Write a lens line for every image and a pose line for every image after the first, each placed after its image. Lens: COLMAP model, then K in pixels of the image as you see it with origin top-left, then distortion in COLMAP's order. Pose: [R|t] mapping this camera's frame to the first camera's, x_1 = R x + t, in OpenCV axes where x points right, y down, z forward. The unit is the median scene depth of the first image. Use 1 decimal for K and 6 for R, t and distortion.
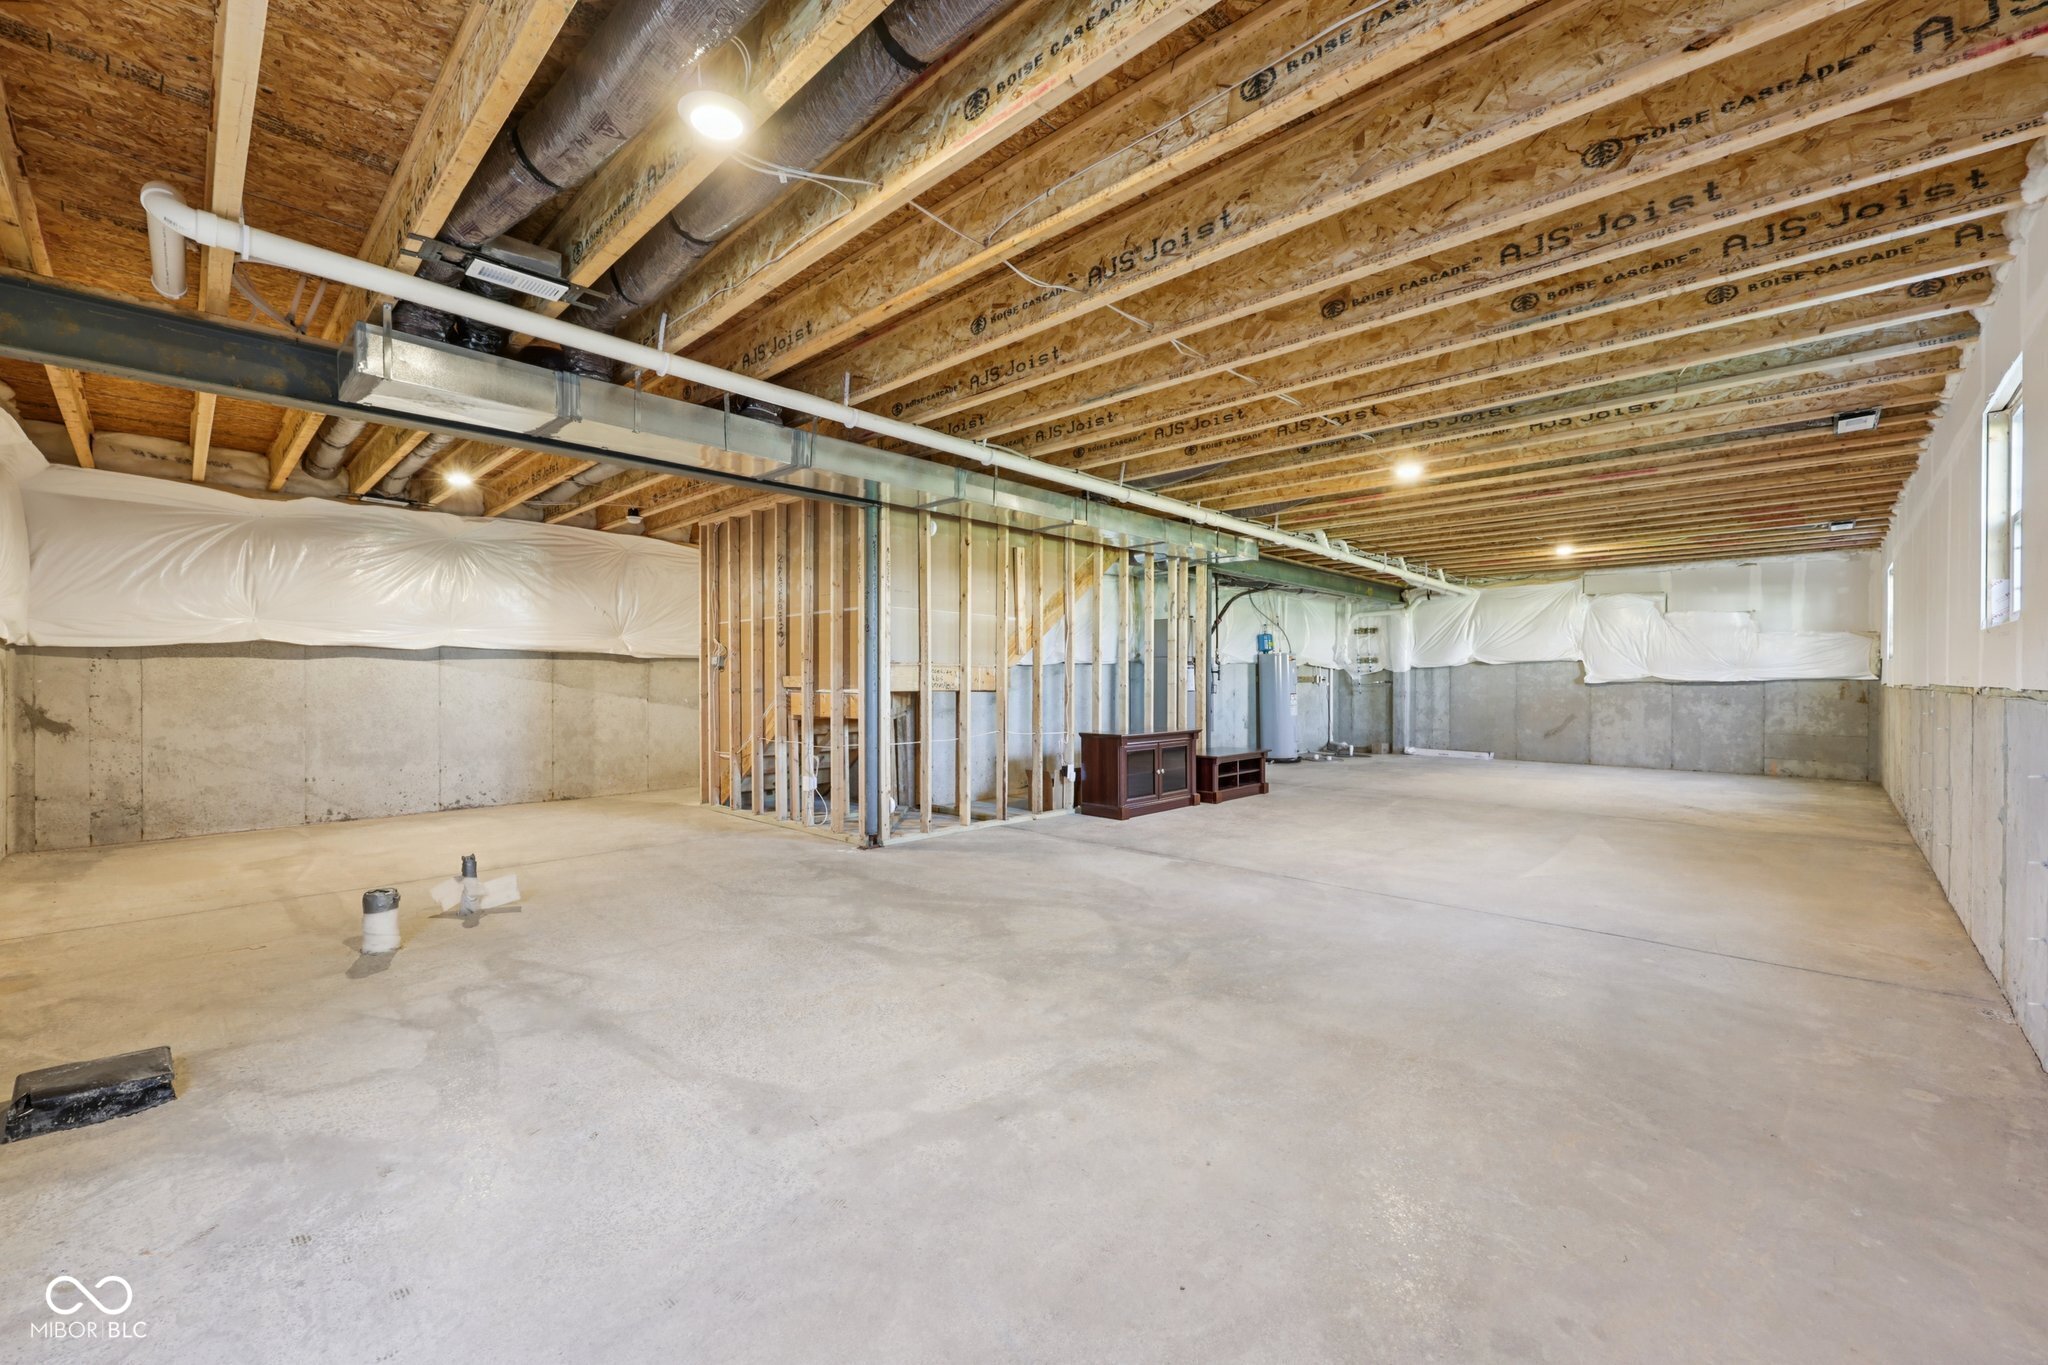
lens RADIAL K [[823.1, 0, 1051.0], [0, 823.1, 683.9], [0, 0, 1]] dist [-0.001536, -0.000096]
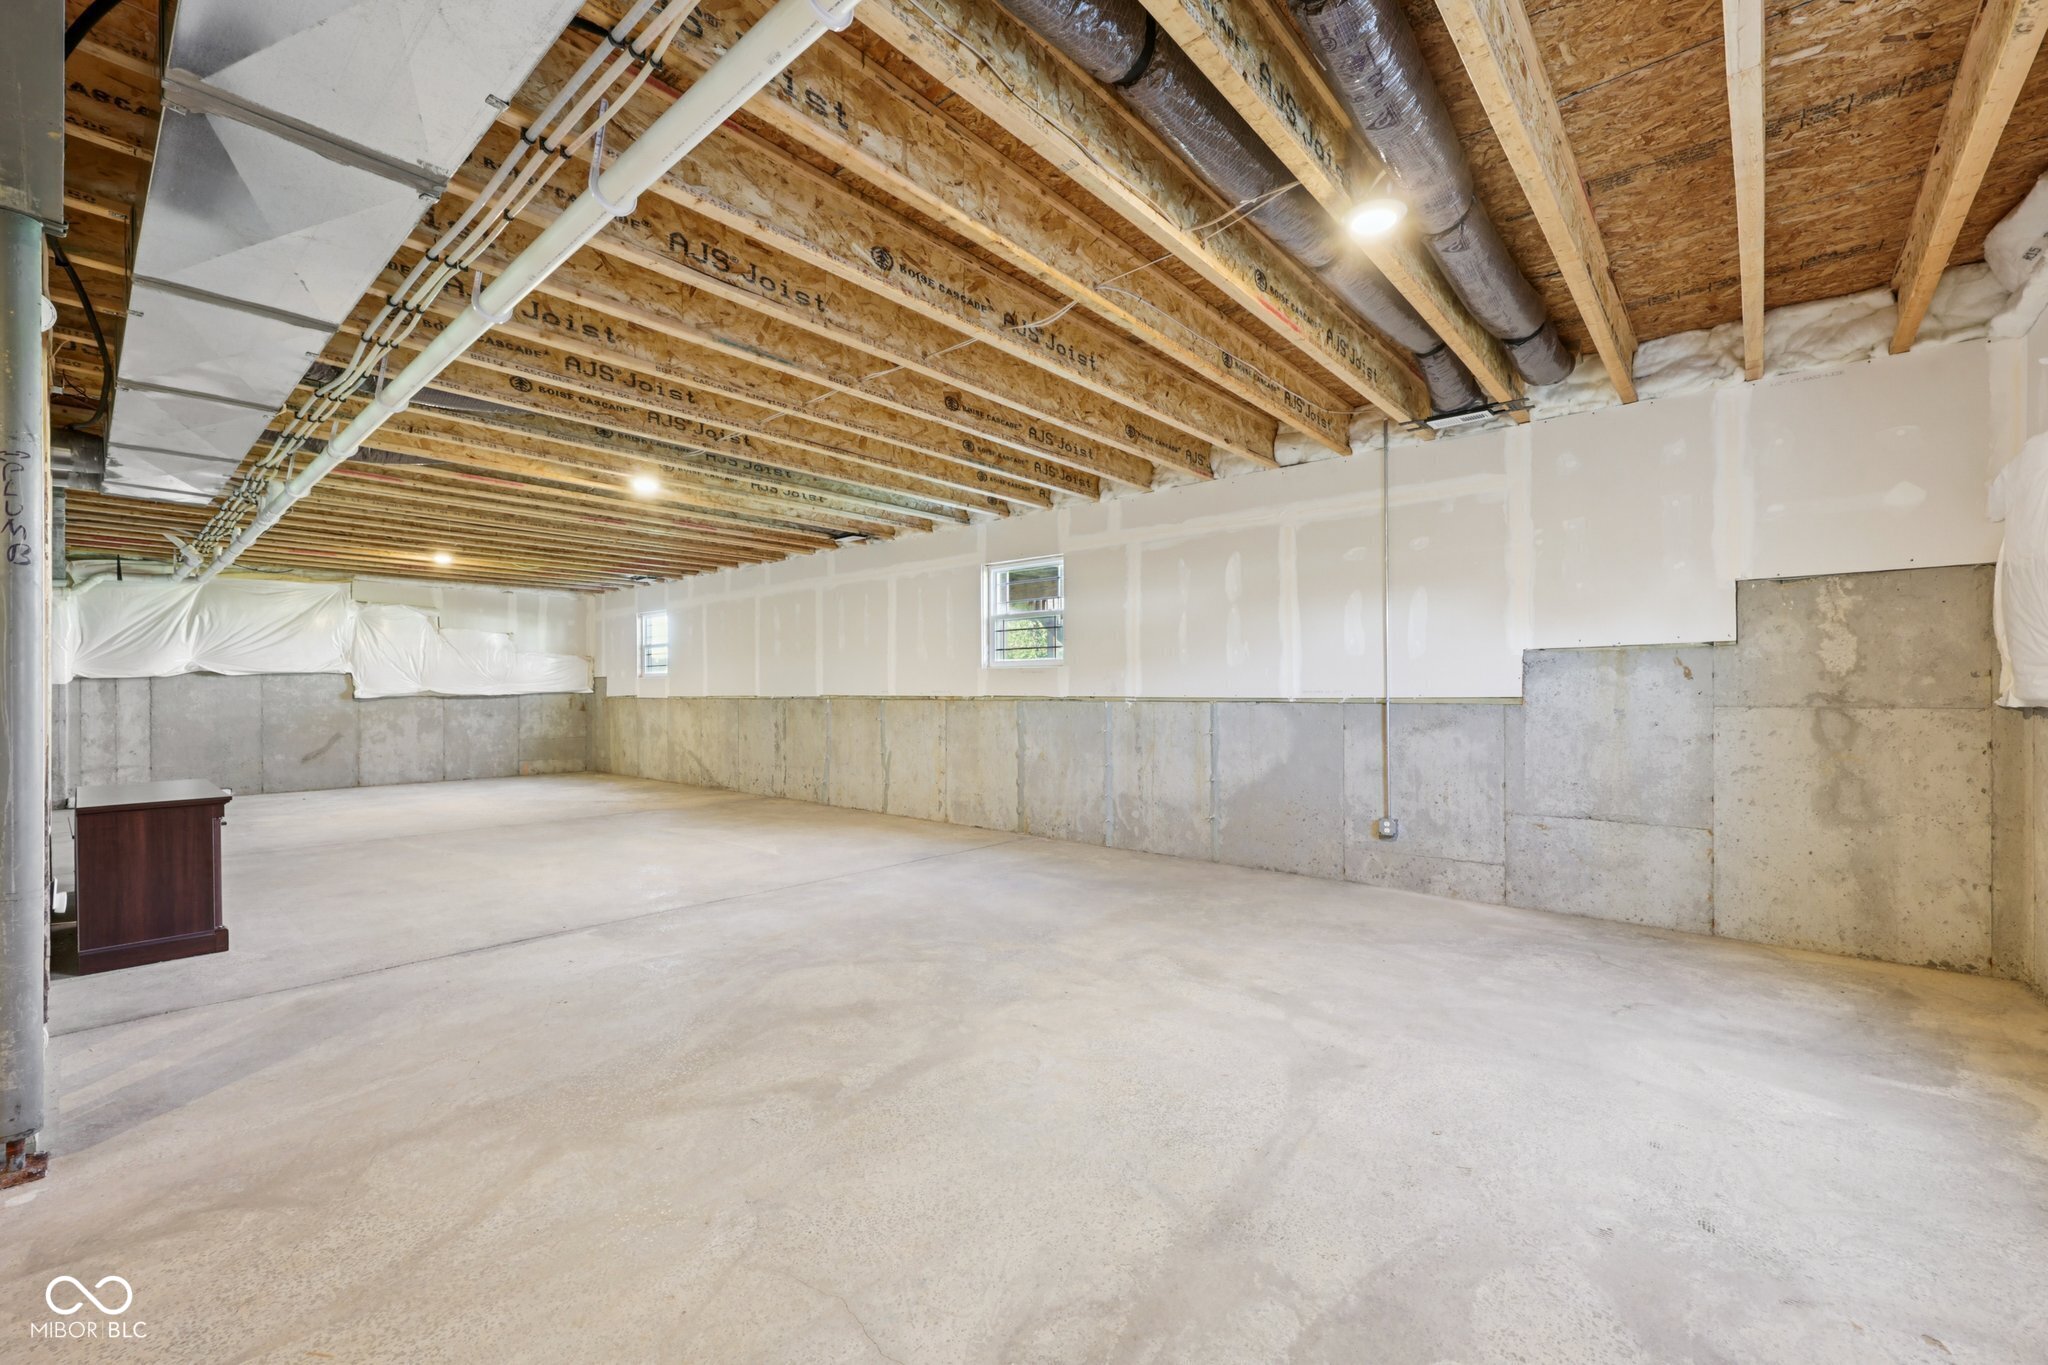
lens RADIAL K [[833.6, 0, 1024.9], [0, 833.6, 692.5], [0, 0, 1]] dist [0.000575, 0.000090]
pose [[-0.029225, -0.001665, 0.999571, -0.877443], [0.008289, 0.999964, 0.001908, -0.007745], [-0.999539, 0.008341, -0.029210, 0.852135]]
